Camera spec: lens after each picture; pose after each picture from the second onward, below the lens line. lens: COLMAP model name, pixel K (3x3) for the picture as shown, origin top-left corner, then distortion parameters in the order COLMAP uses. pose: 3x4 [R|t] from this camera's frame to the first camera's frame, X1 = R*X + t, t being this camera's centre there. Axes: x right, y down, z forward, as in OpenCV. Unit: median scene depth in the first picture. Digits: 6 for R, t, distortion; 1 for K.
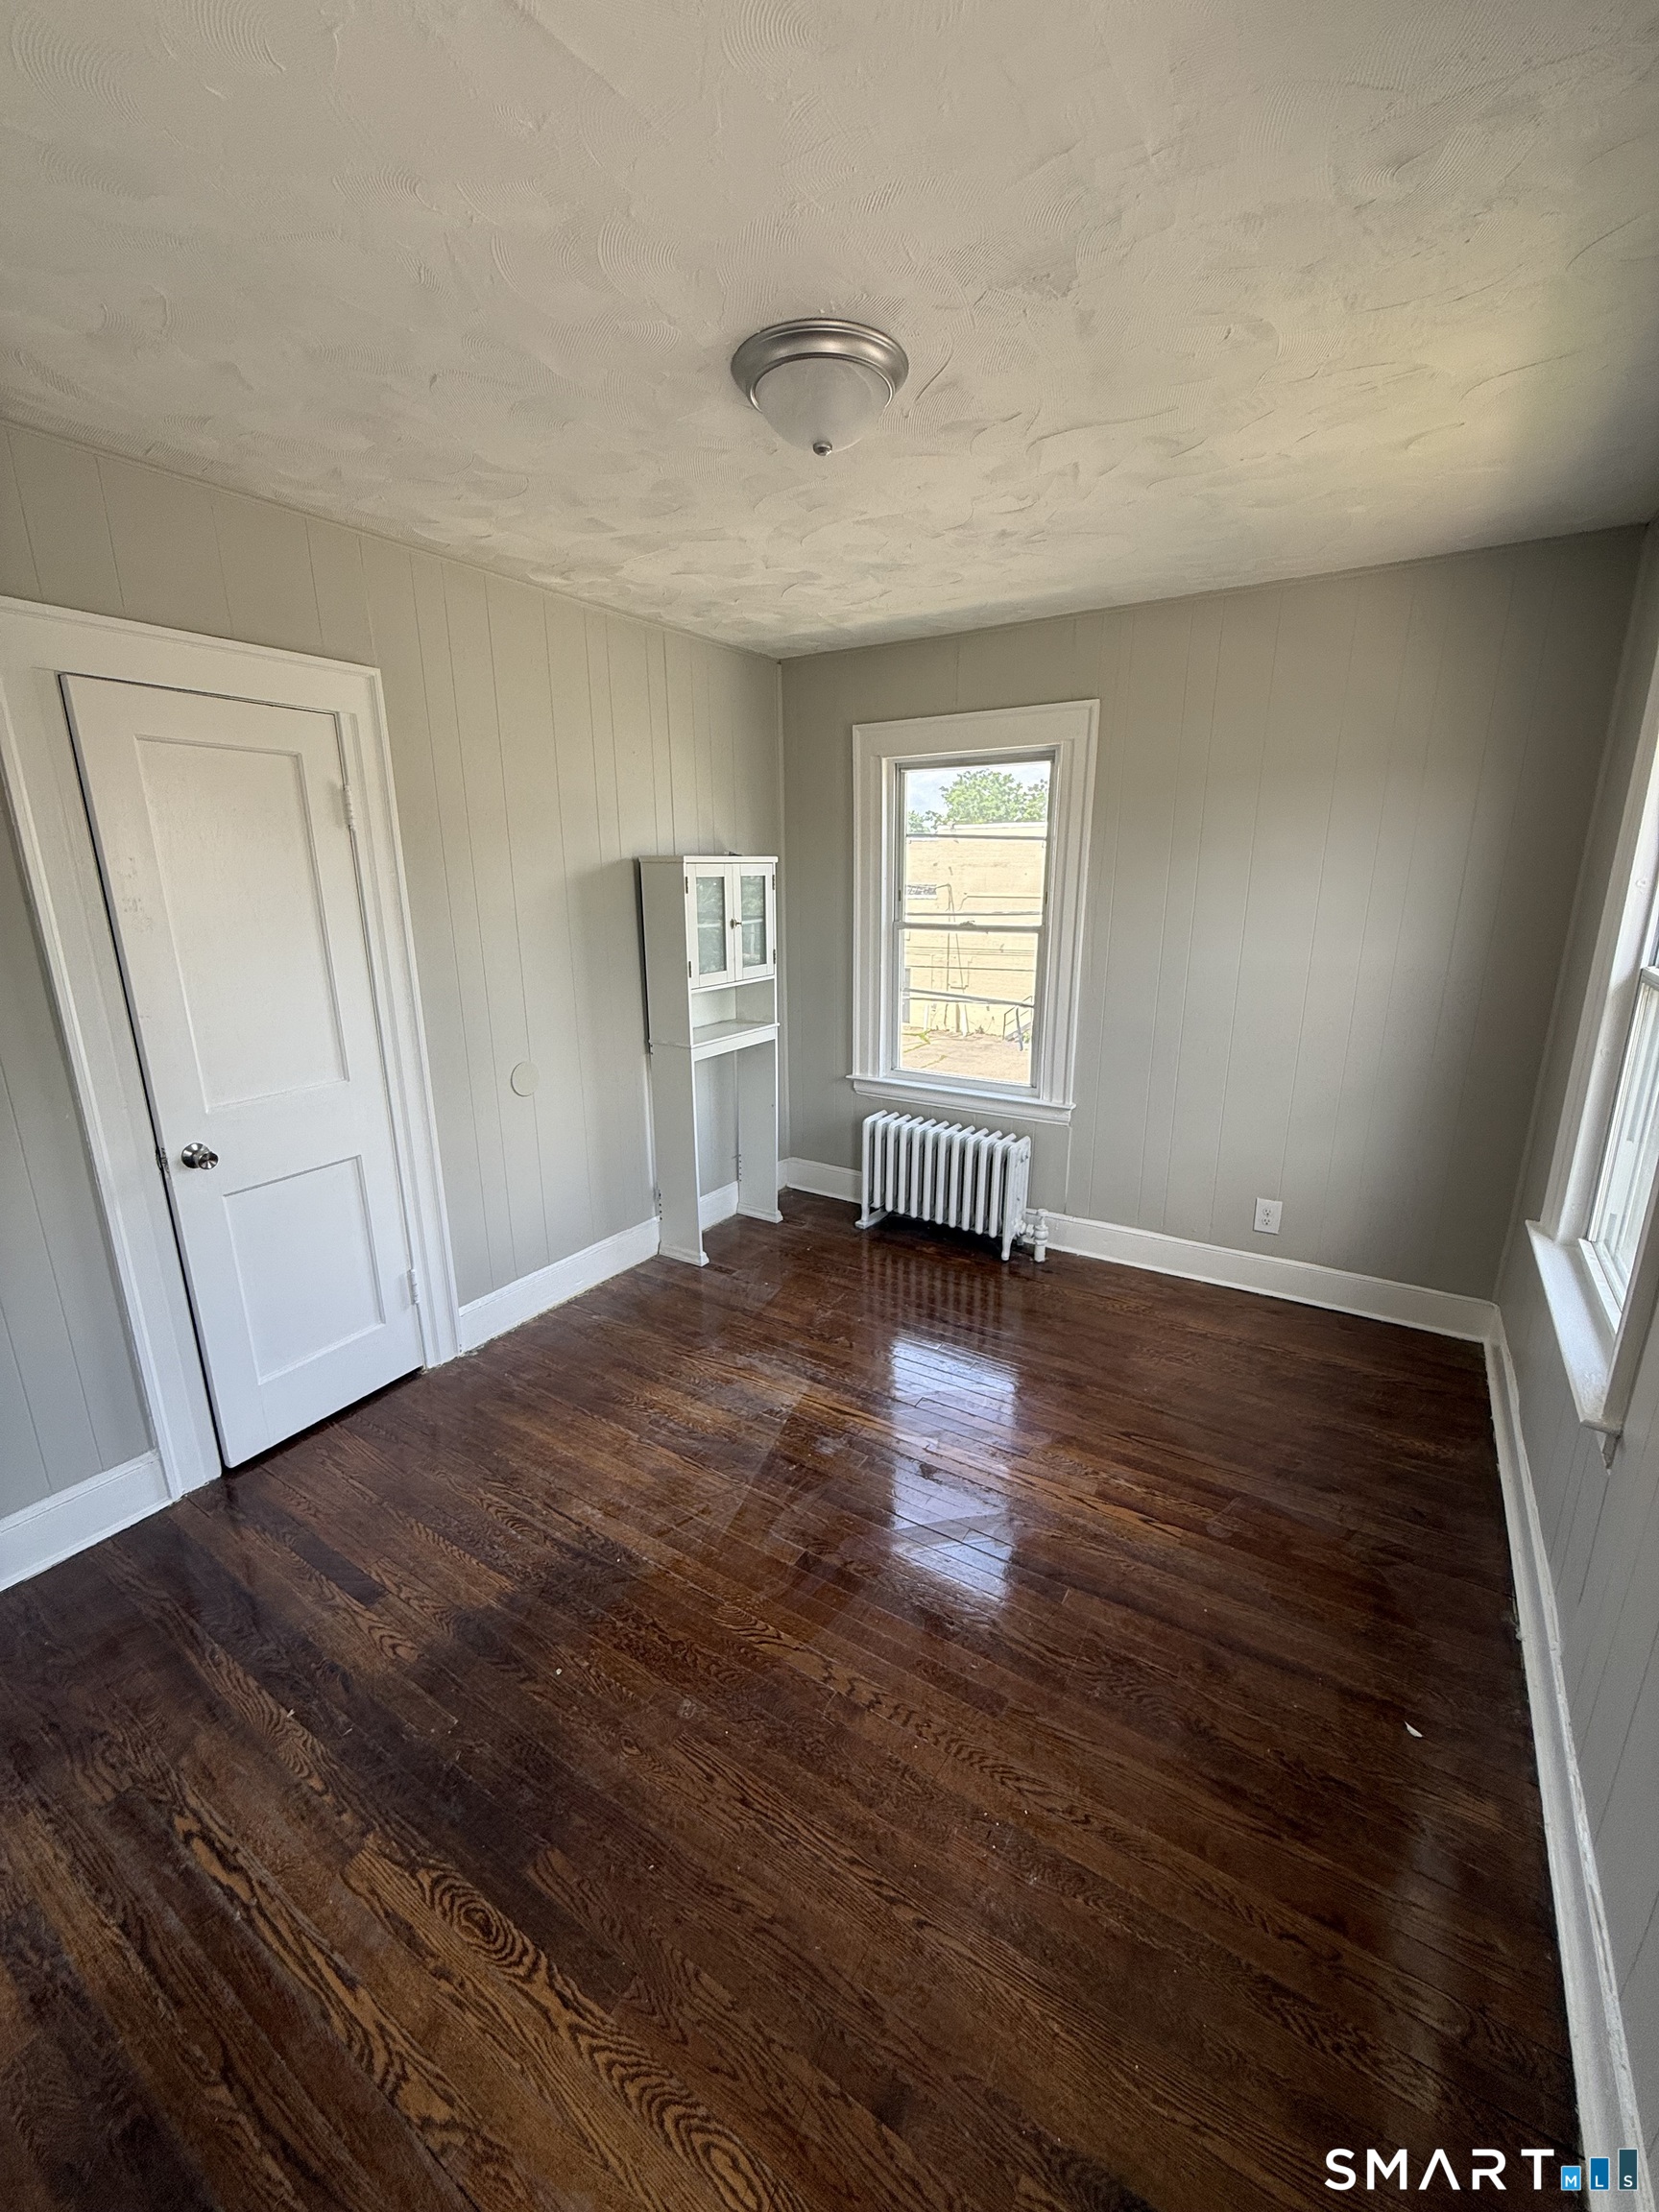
lens RADIAL K [[882.4, 0, 828.3], [0, 882.4, 1101.2], [0, 0, 1]] dist [0.001006, 0.000595]
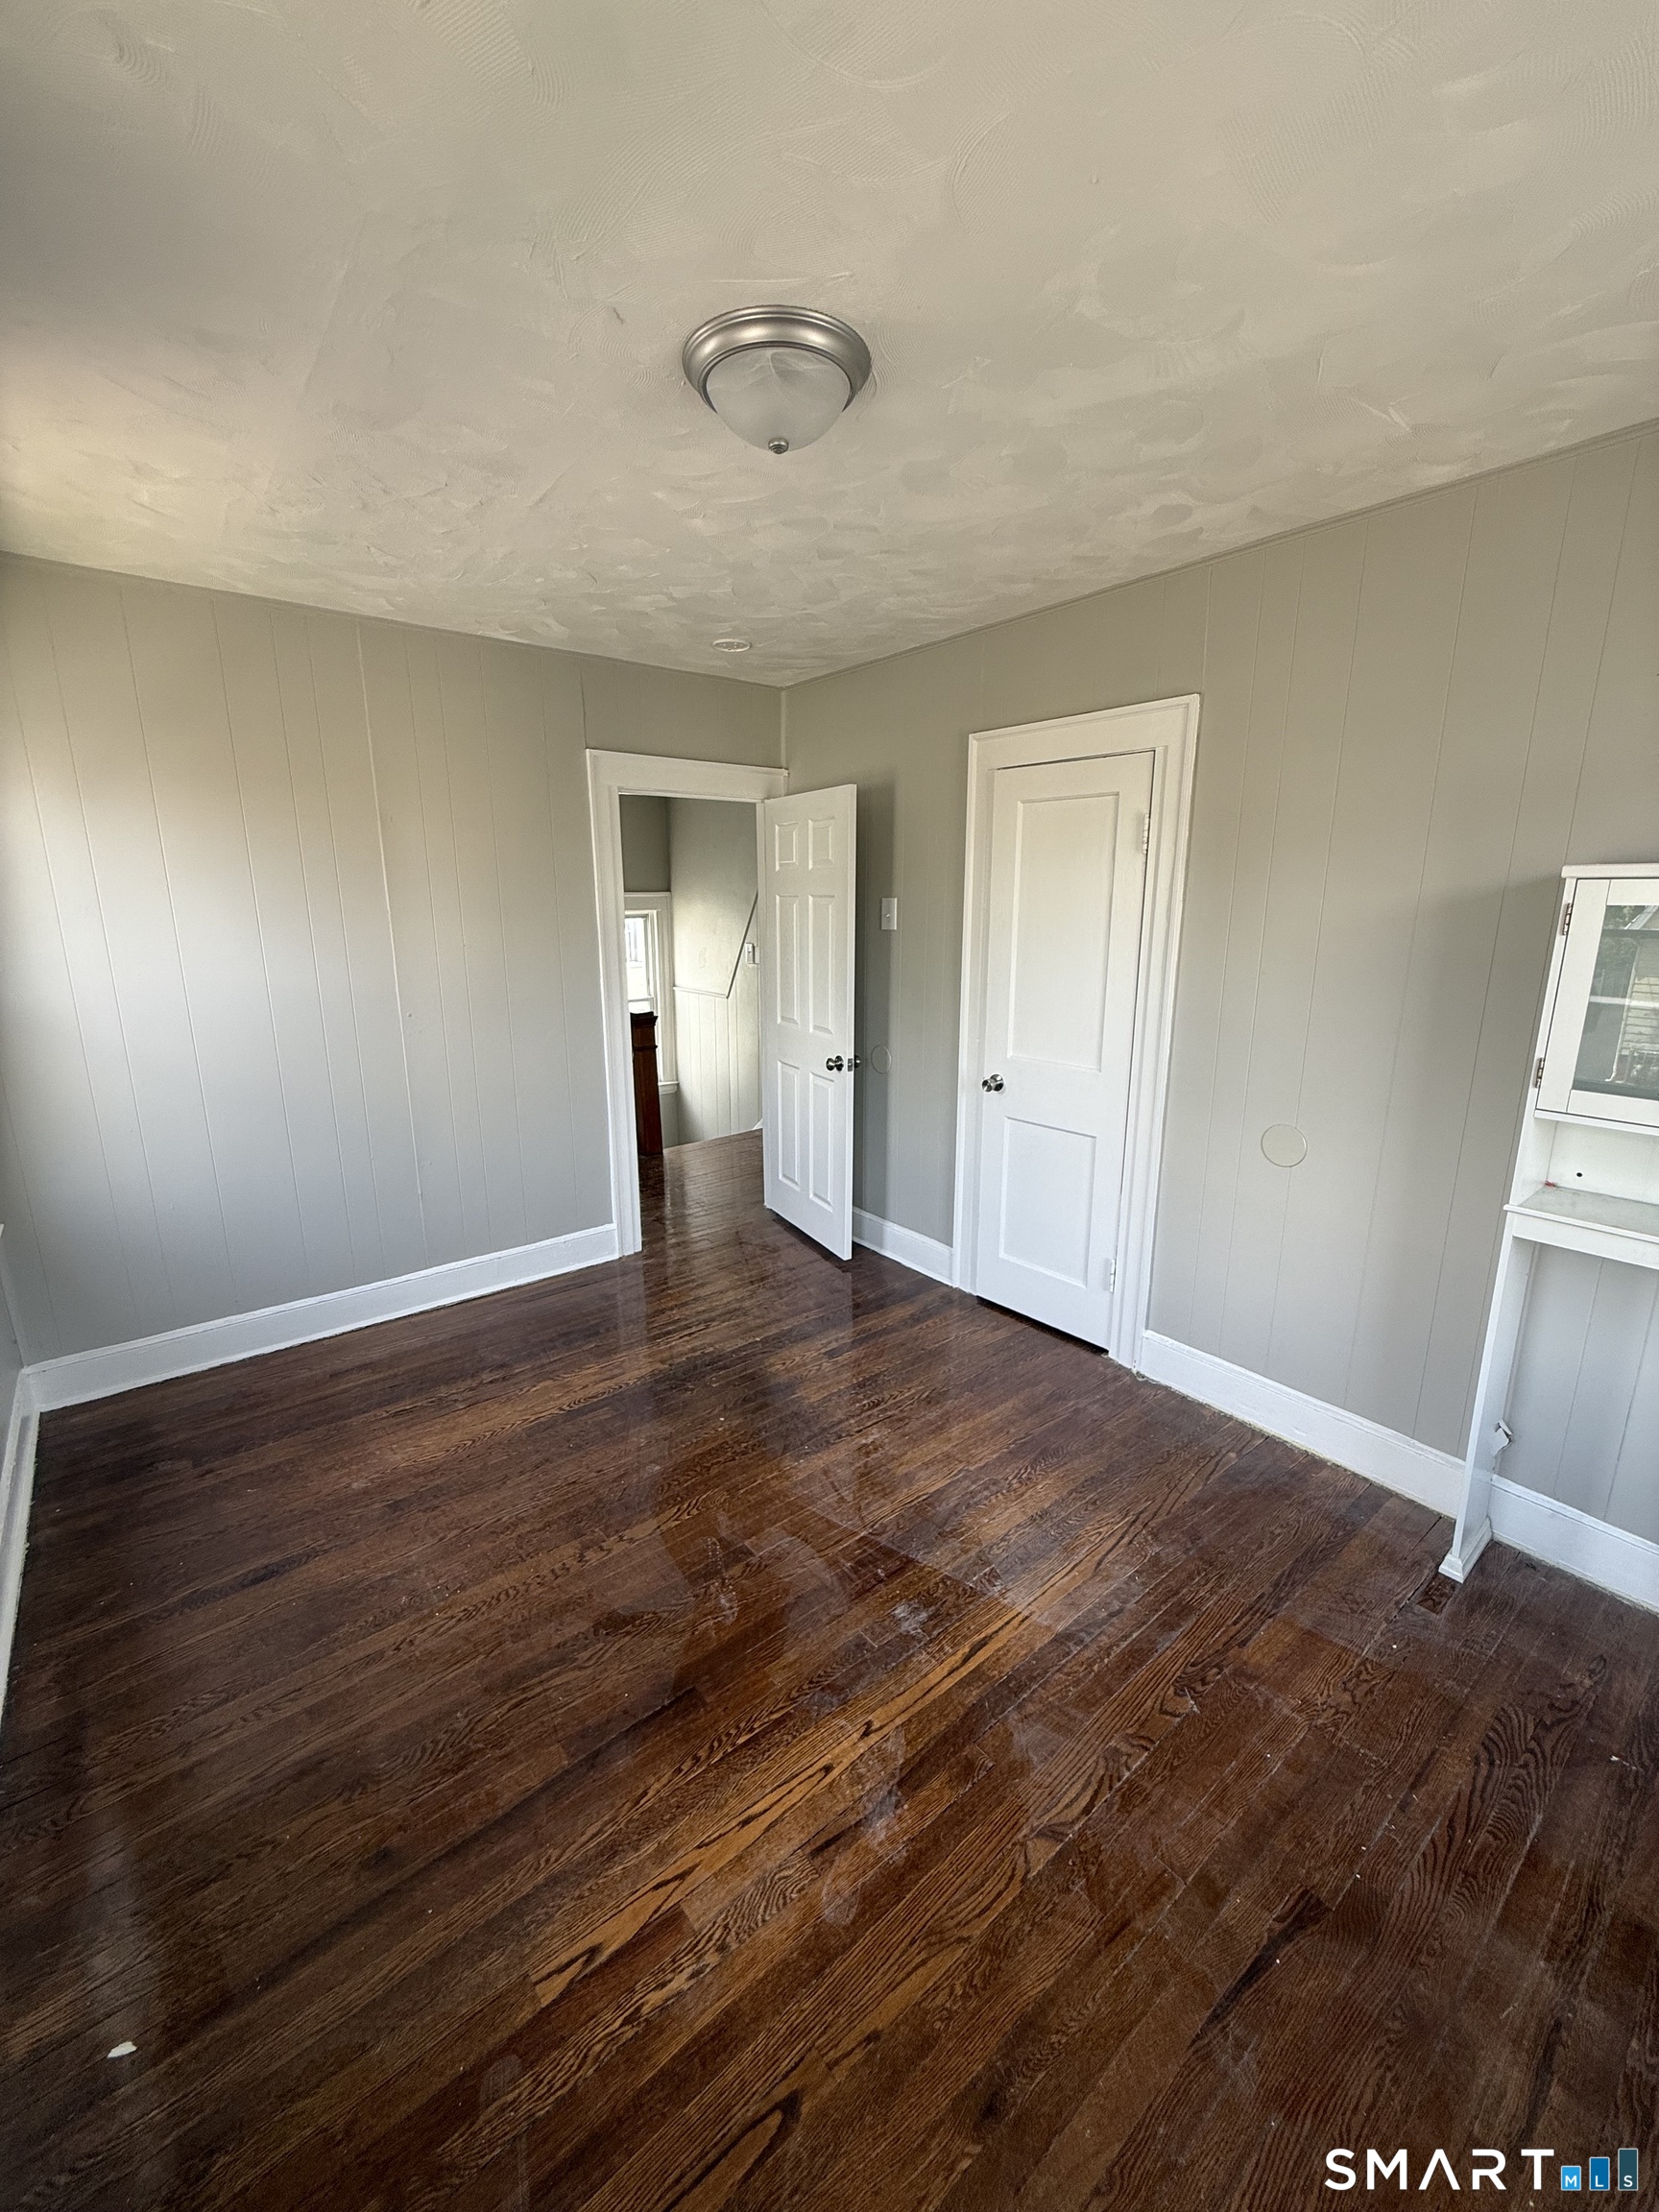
lens RADIAL K [[882.4, 0, 828.3], [0, 882.4, 1101.2], [0, 0, 1]] dist [0.001006, 0.000595]
pose [[-0.321042, 0.223834, -0.920234, 0.703877], [-0.237591, 0.921560, 0.307045, -0.282140], [0.916778, 0.317214, -0.242679, 1.058878]]
